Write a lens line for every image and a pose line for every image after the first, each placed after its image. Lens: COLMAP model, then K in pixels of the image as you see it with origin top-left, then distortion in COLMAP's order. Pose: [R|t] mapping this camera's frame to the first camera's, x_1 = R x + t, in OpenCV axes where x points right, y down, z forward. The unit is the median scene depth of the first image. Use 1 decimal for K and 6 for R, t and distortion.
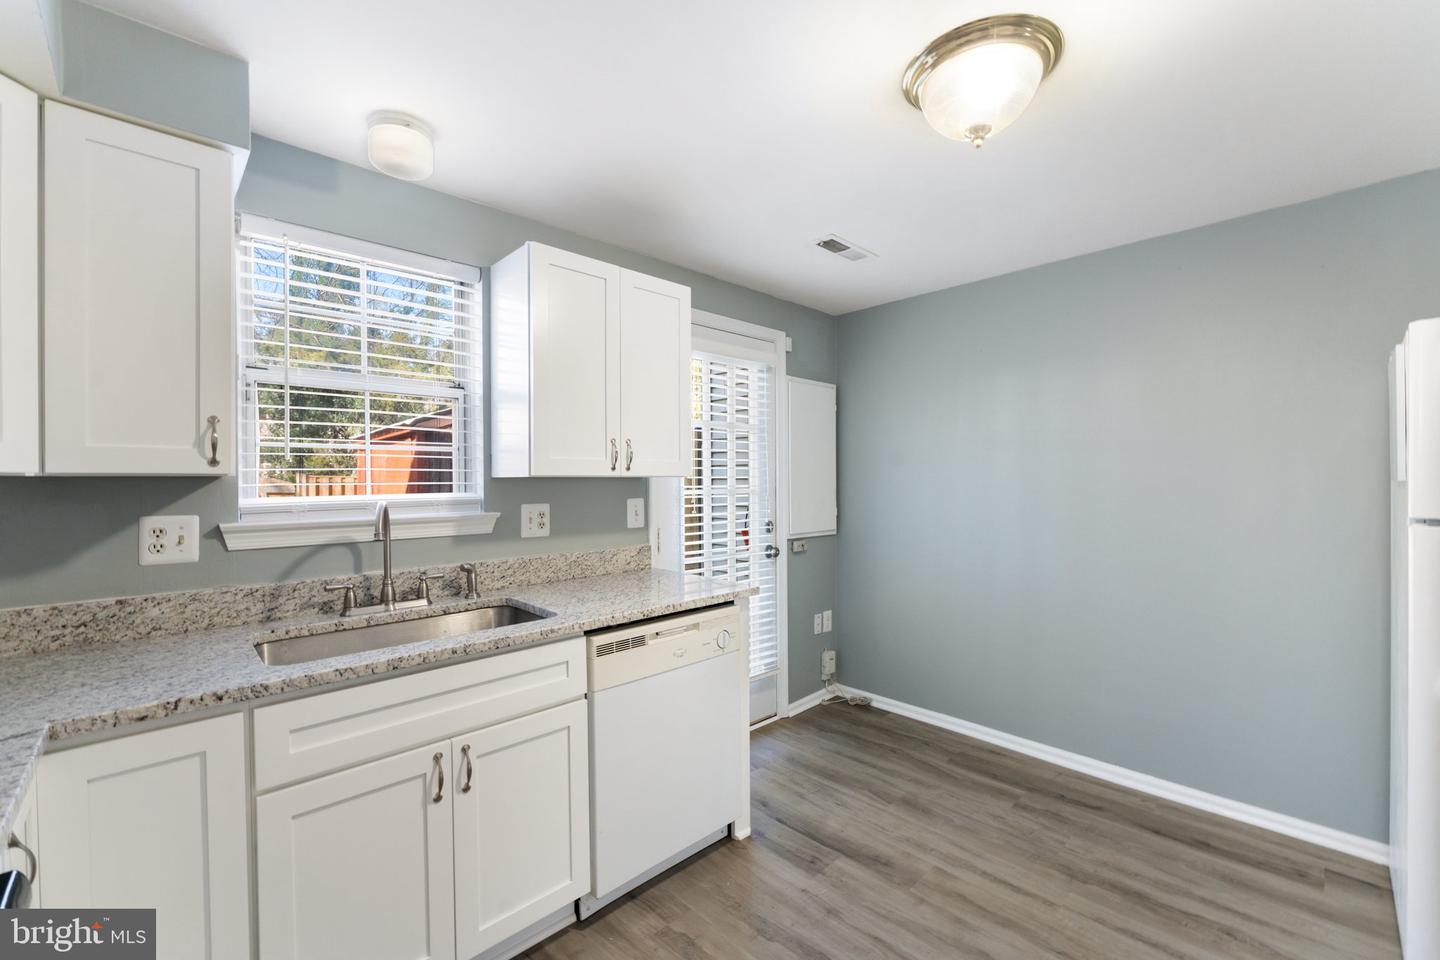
lens RADIAL K [[591.9, 0, 720.0], [0, 591.9, 480.0], [0, 0, 1]] dist [-0.001747, -0.000073]
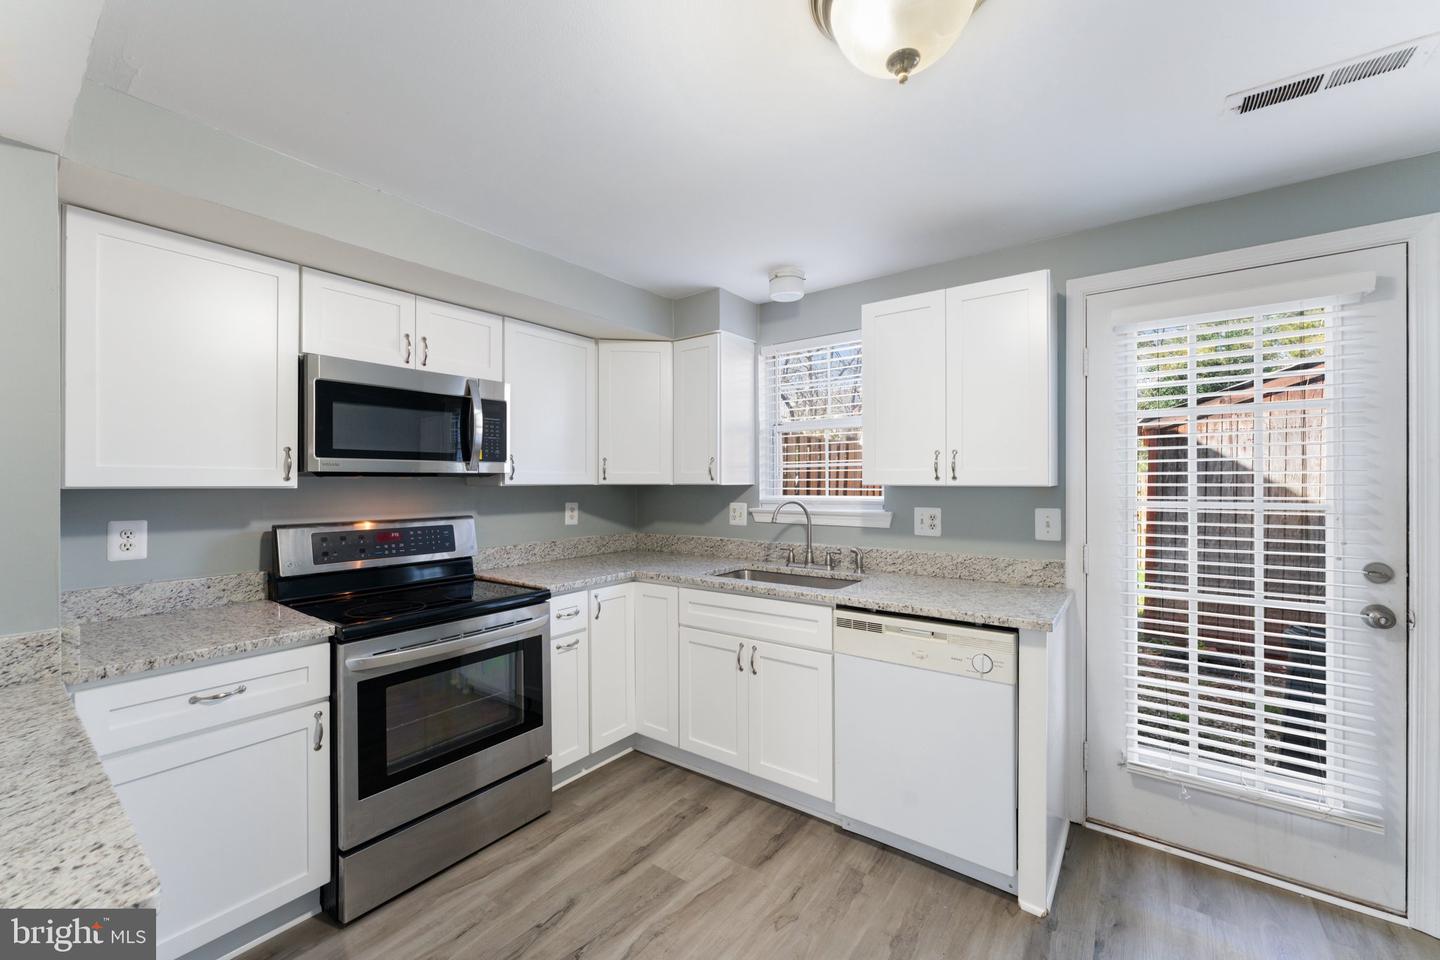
lens RADIAL K [[570.7, 0, 720.0], [0, 570.7, 480.0], [0, 0, 1]] dist [0.002887, 0.000117]
pose [[0.170357, 0.002210, -0.985380, 0.907250], [0.001741, 0.999995, 0.002544, -0.022448], [0.985381, -0.002149, 0.170352, 0.495656]]
